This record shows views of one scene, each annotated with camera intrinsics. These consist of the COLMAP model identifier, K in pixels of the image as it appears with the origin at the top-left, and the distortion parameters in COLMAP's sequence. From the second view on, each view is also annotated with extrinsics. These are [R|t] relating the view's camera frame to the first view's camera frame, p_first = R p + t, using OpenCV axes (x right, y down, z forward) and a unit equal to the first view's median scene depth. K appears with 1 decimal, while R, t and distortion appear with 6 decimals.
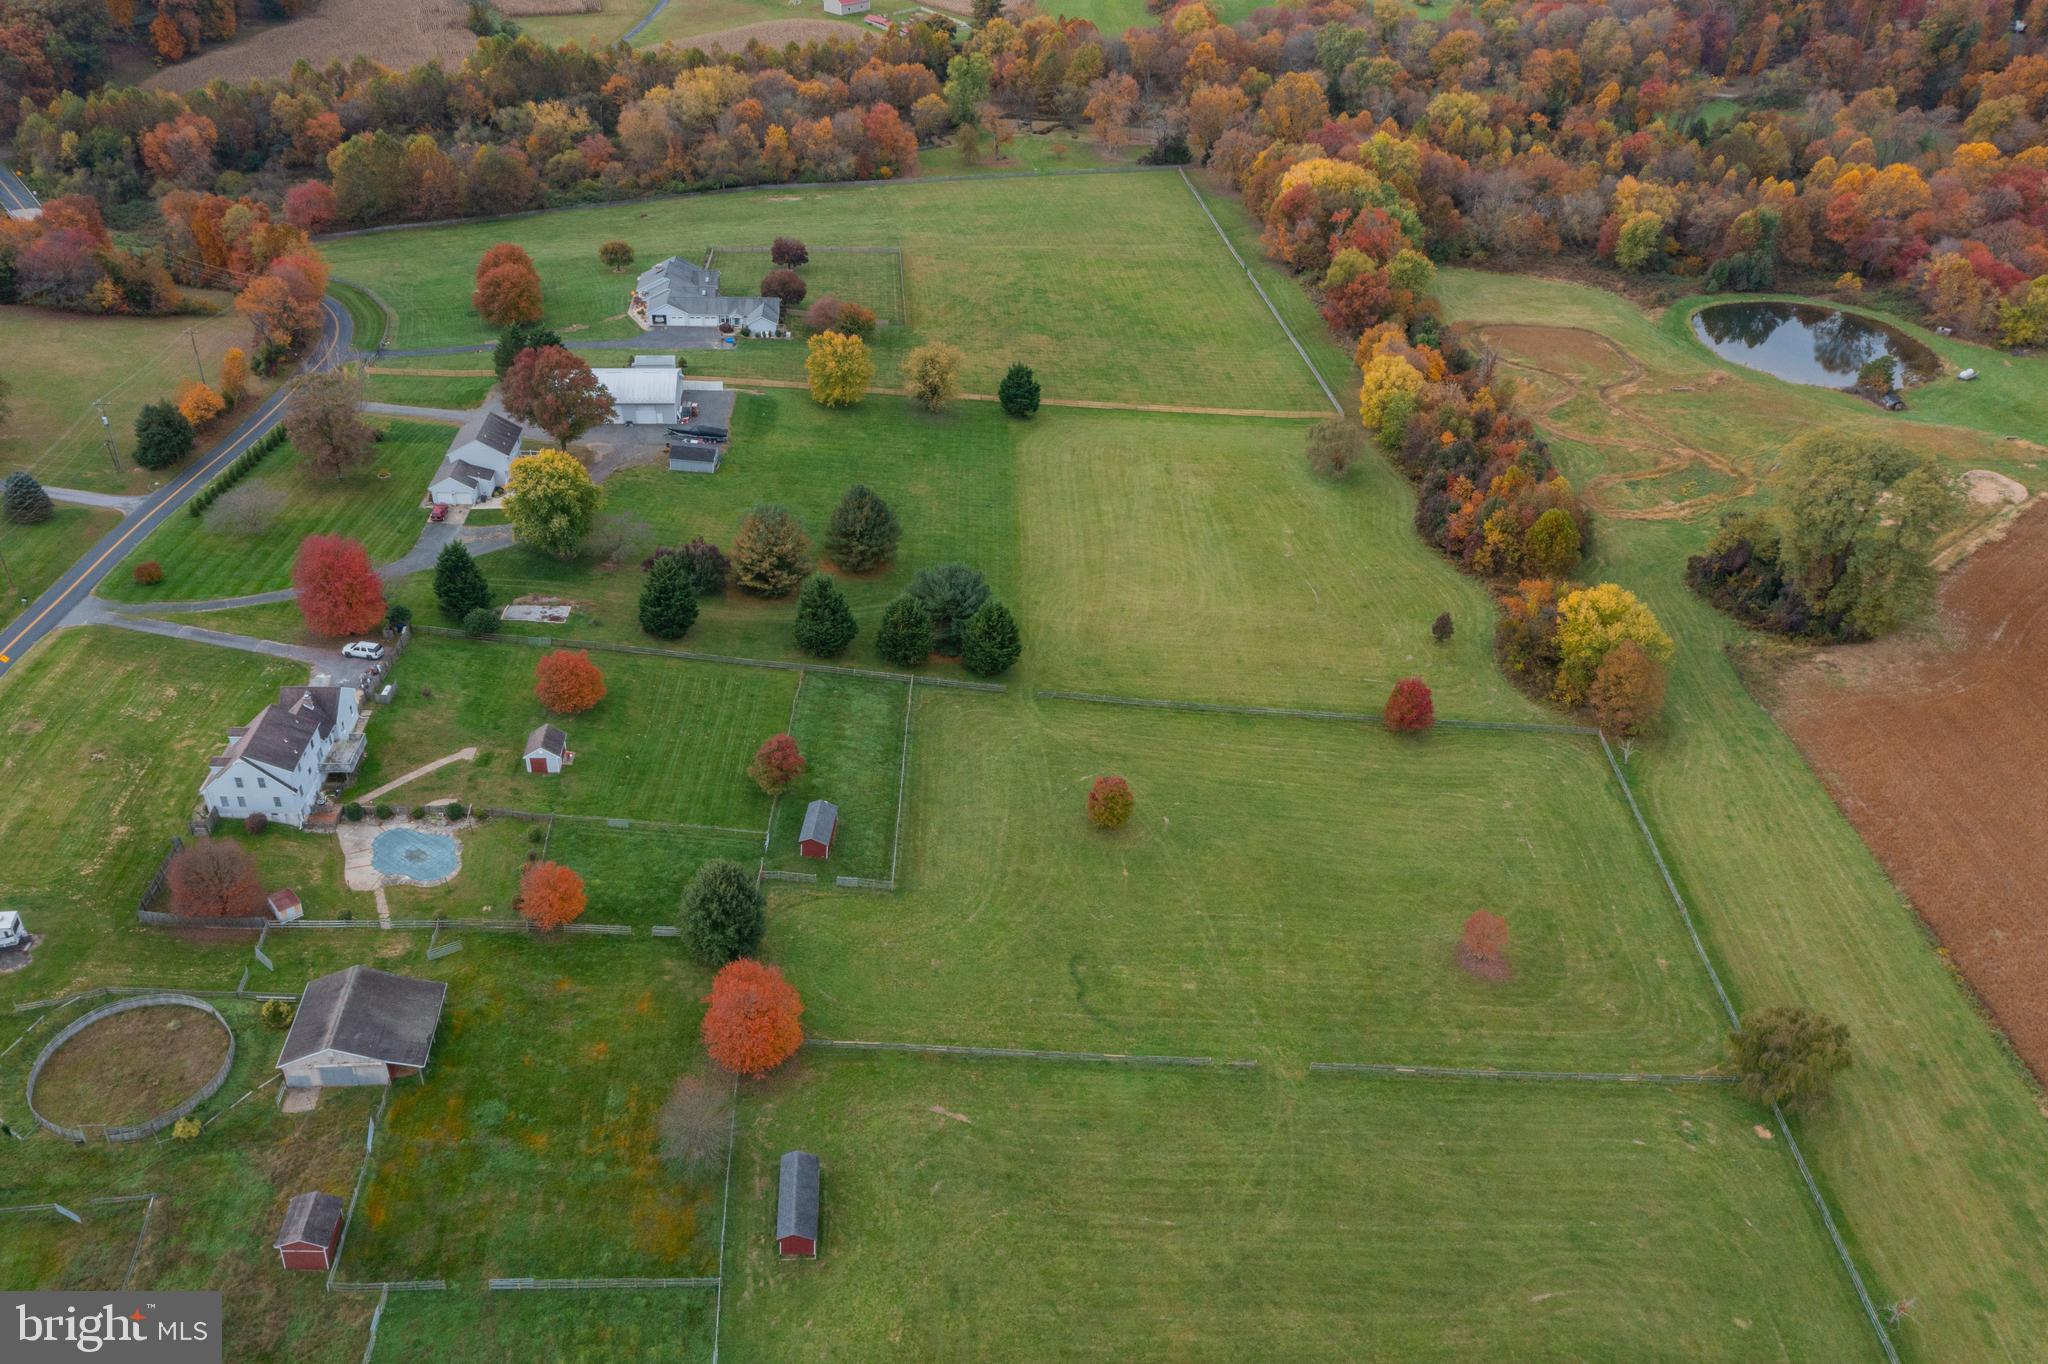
lens RADIAL K [[1626.2, 0, 1024.0], [0, 1626.2, 681.7], [0, 0, 1]] dist [-0.006590, 0.007219]
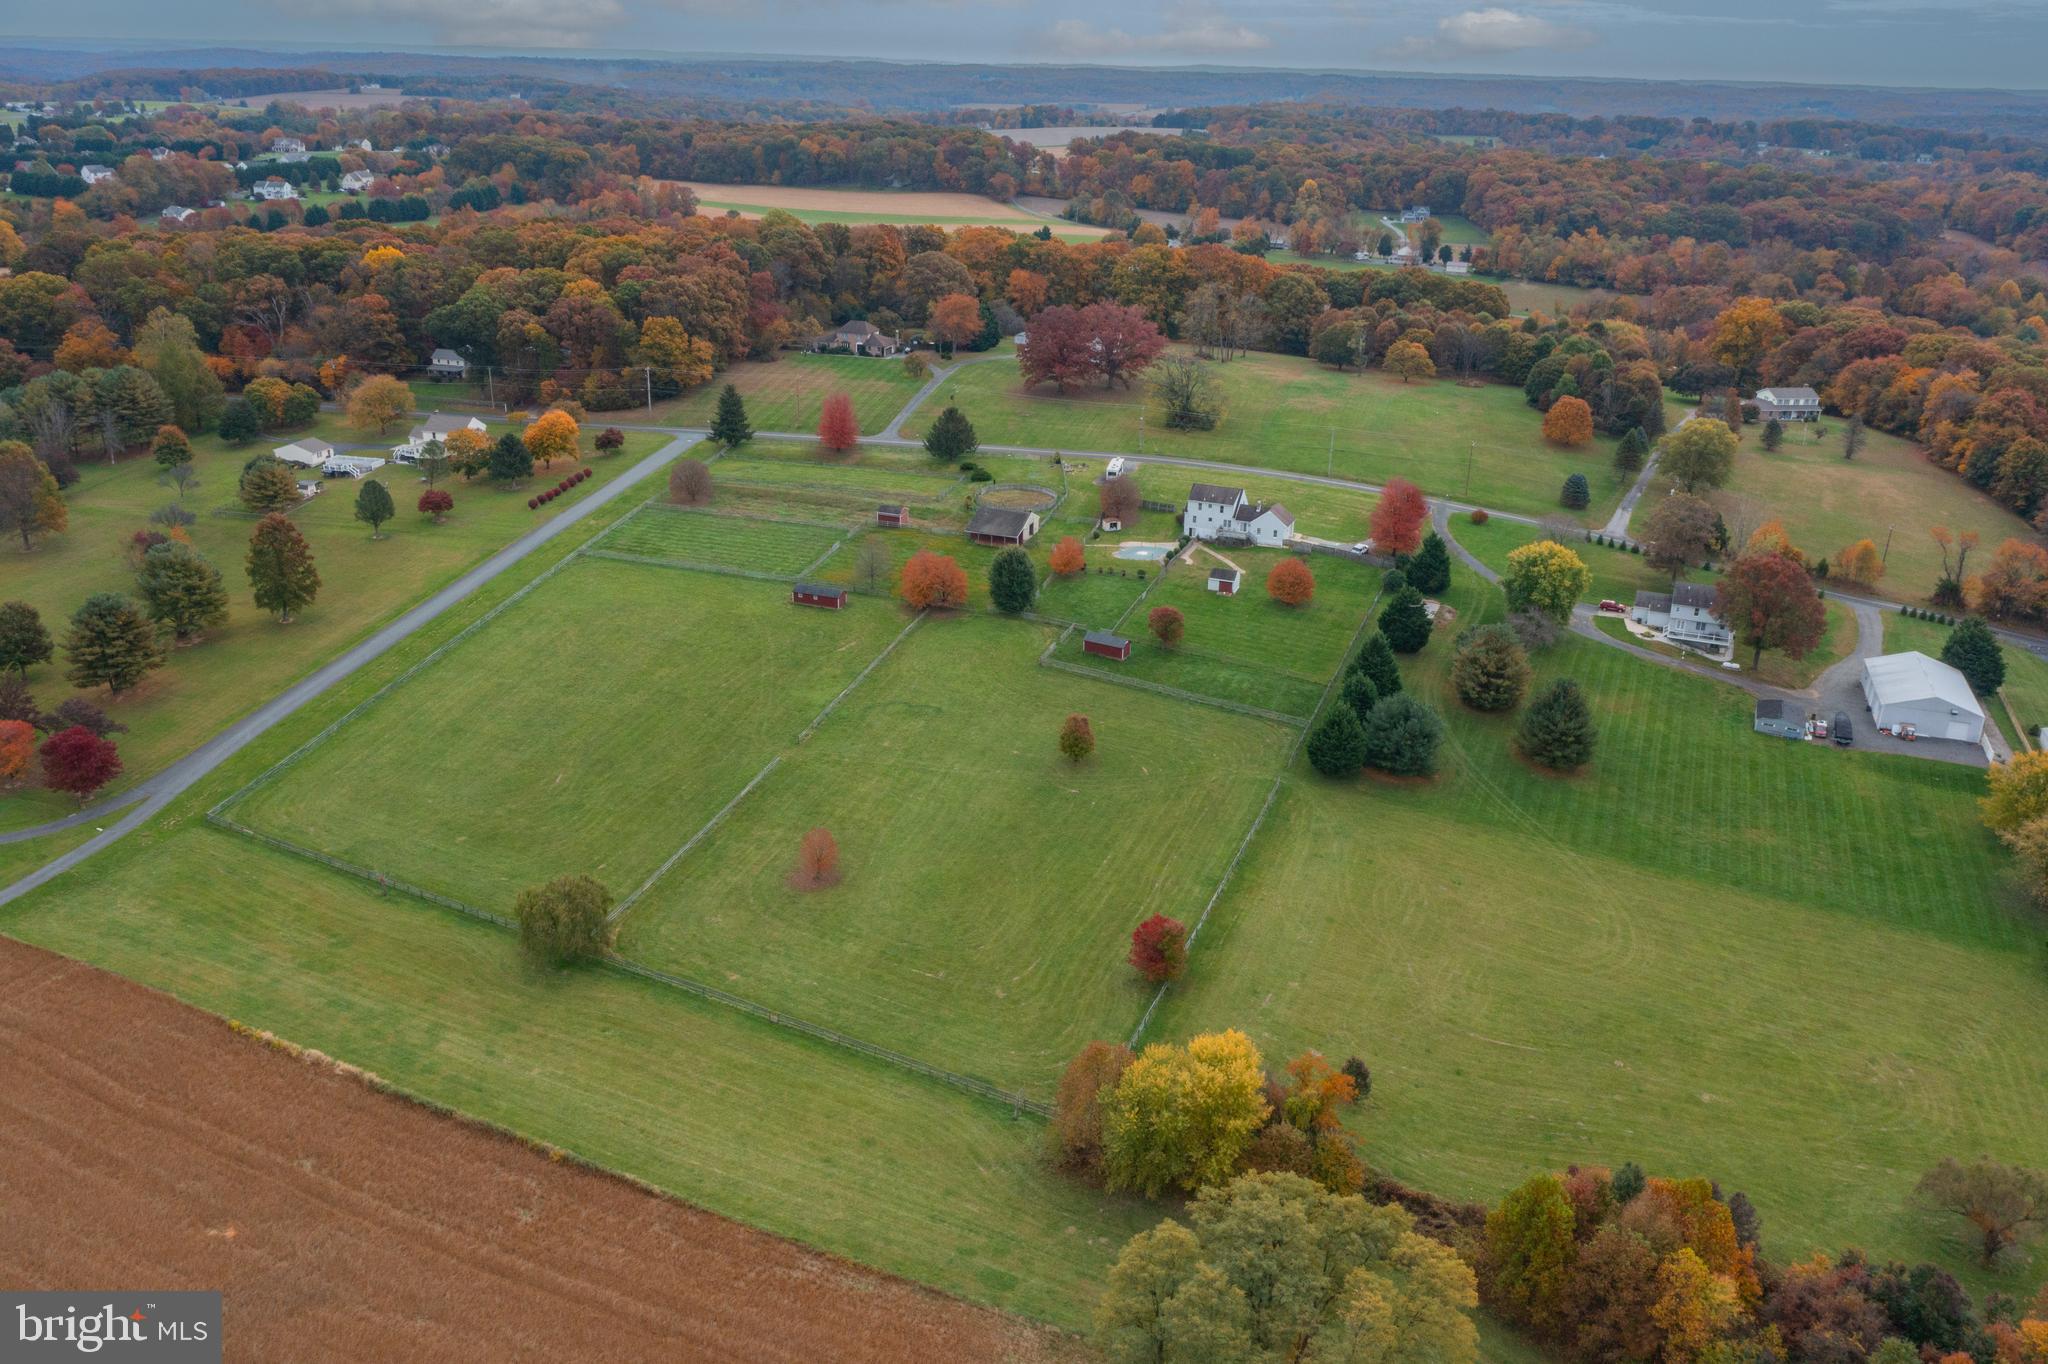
lens RADIAL K [[1626.2, 0, 1024.0], [0, 1626.2, 681.7], [0, 0, 1]] dist [-0.006590, 0.007219]
pose [[-0.417335, 0.279639, -0.864658, 0.944903], [-0.548174, 0.681412, 0.484956, -0.443715], [0.724801, 0.676372, -0.131087, 0.952551]]
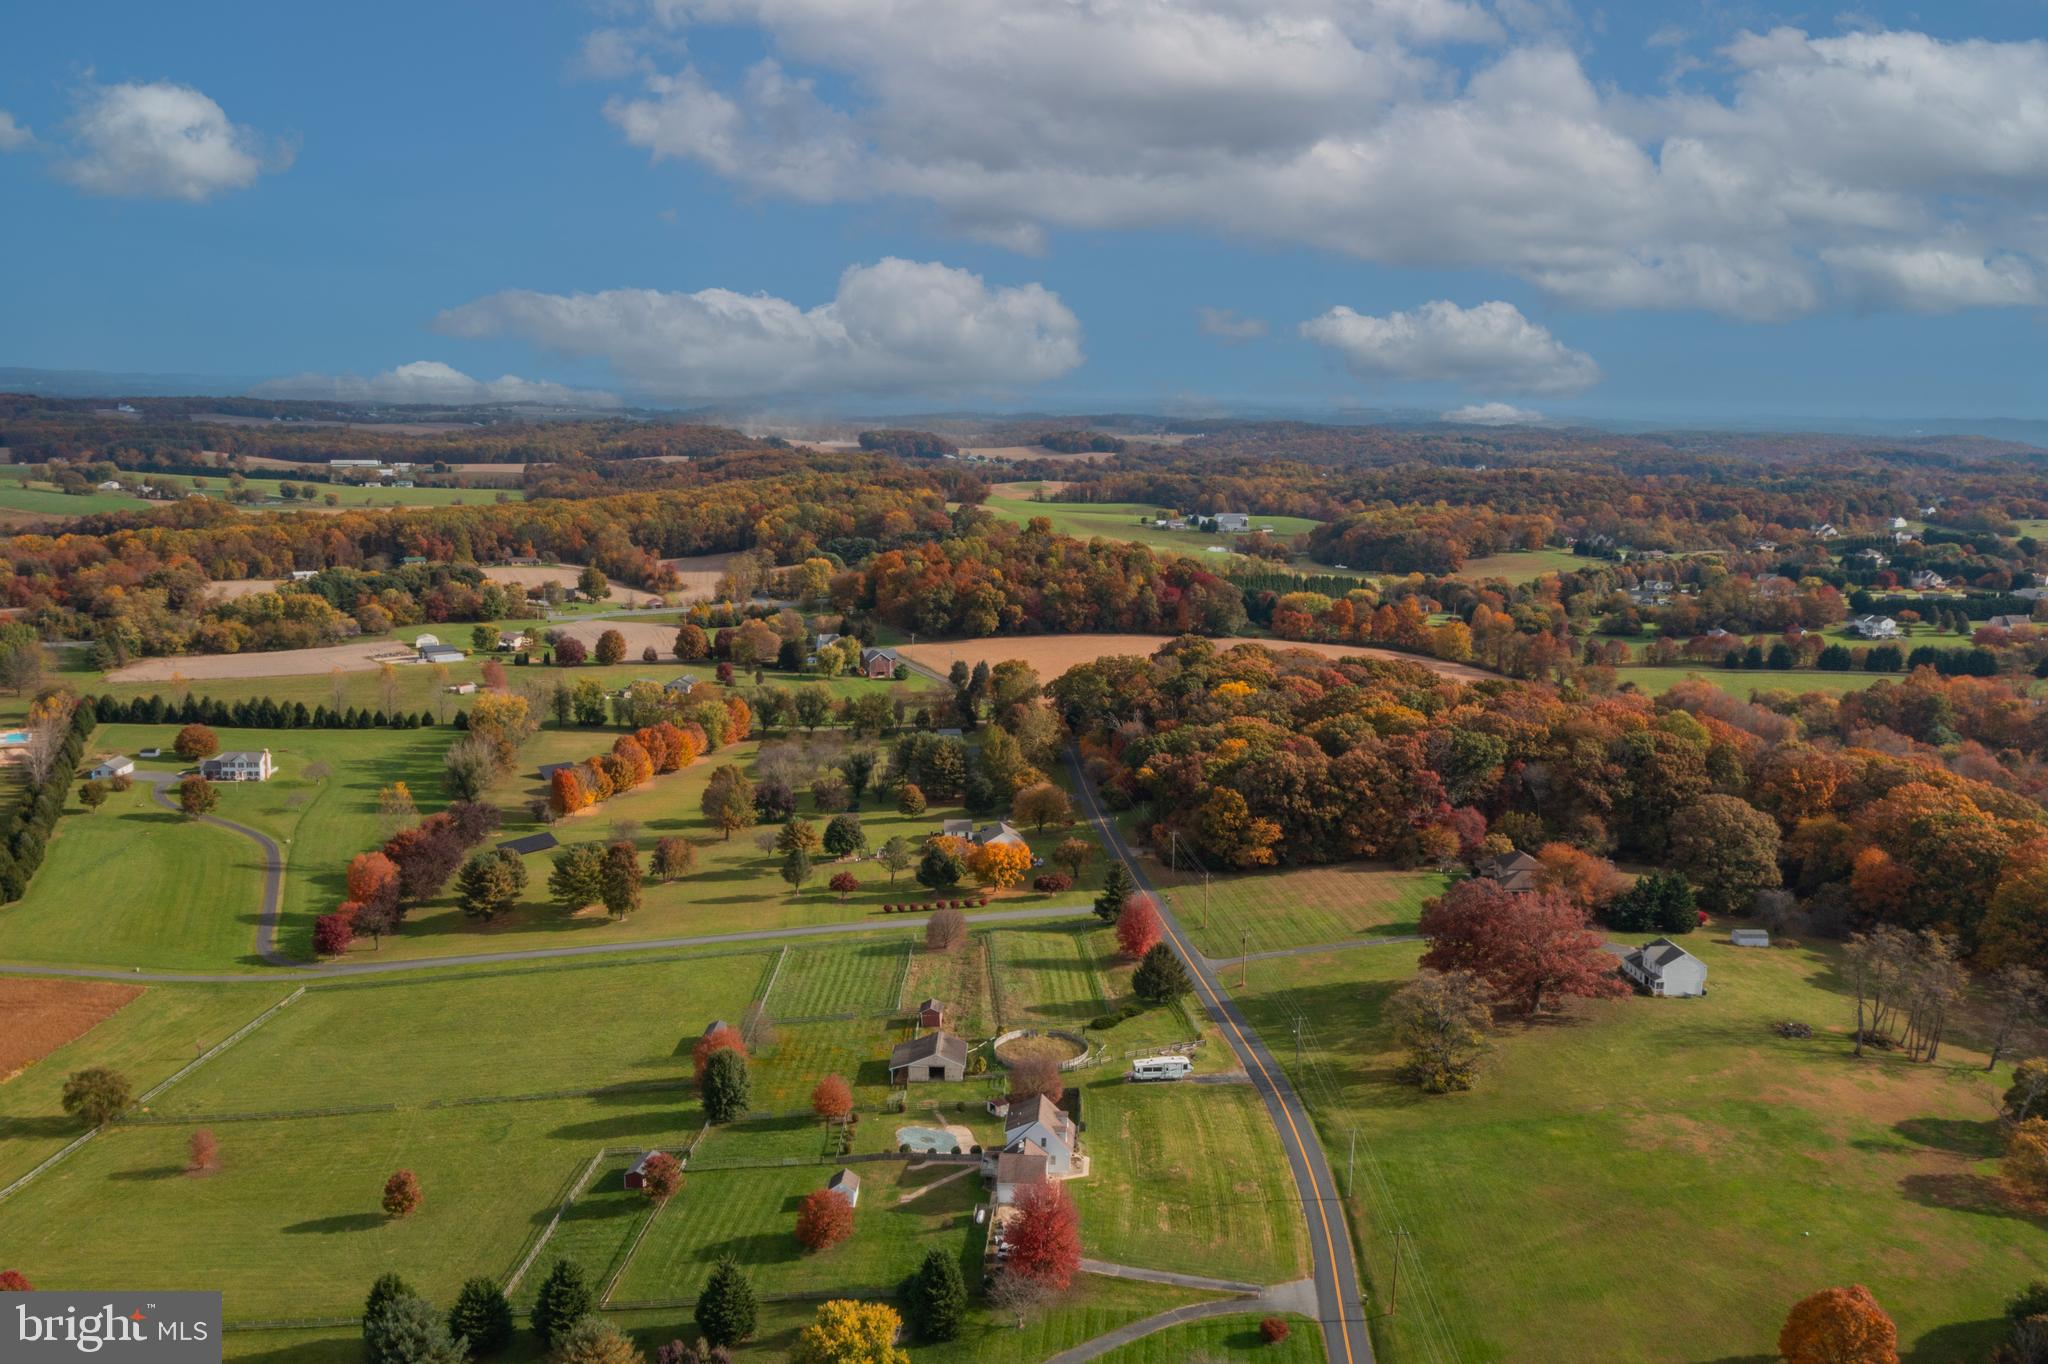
lens RADIAL K [[1758.8, 0, 1023.0], [0, 1758.8, 567.7], [0, 0, 1]] dist [0.000305, 0.009022]
pose [[-0.992917, -0.071565, 0.094840, -0.441864], [0.006601, 0.763776, 0.645448, -0.999743], [-0.118628, 0.641502, -0.757894, 1.432842]]
